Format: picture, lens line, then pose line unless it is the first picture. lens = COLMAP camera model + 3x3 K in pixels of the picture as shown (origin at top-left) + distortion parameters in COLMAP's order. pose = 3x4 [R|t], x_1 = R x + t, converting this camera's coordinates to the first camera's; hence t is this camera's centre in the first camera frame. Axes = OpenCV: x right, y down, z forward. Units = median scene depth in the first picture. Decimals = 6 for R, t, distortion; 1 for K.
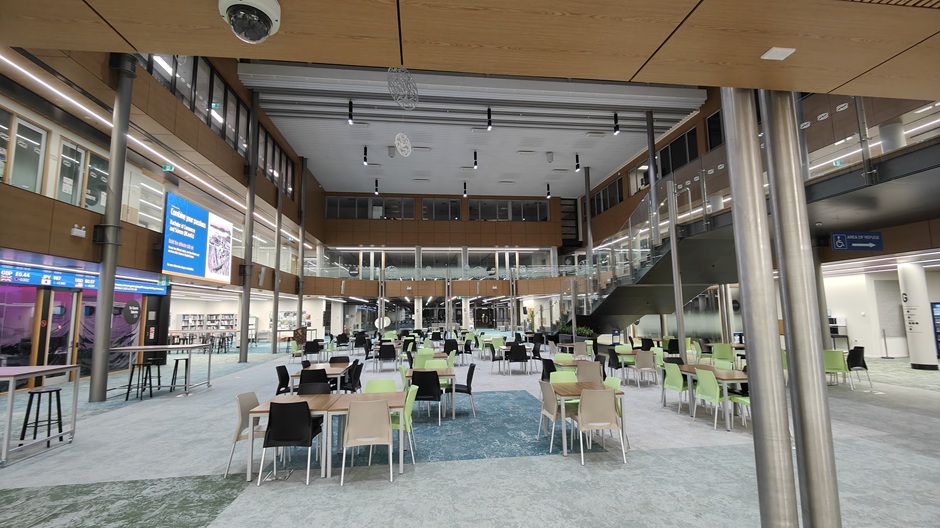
lens RADIAL K [[404.6, 0, 470.6], [0, 404.6, 267.3], [0, 0, 1]] dist [0.001762, 0.000016]
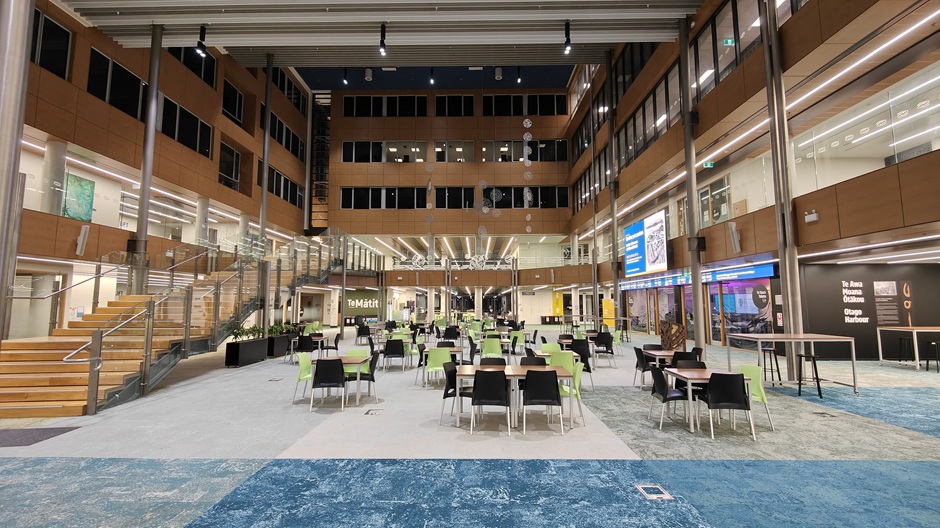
lens RADIAL K [[404.6, 0, 472.3], [0, 404.6, 266.6], [0, 0, 1]] dist [0.001762, 0.000016]
pose [[-0.992324, 0.025901, 0.120919, -0.239253], [-0.000217, 0.977452, -0.211156, 0.244030], [-0.123662, -0.209562, -0.969944, 2.027570]]
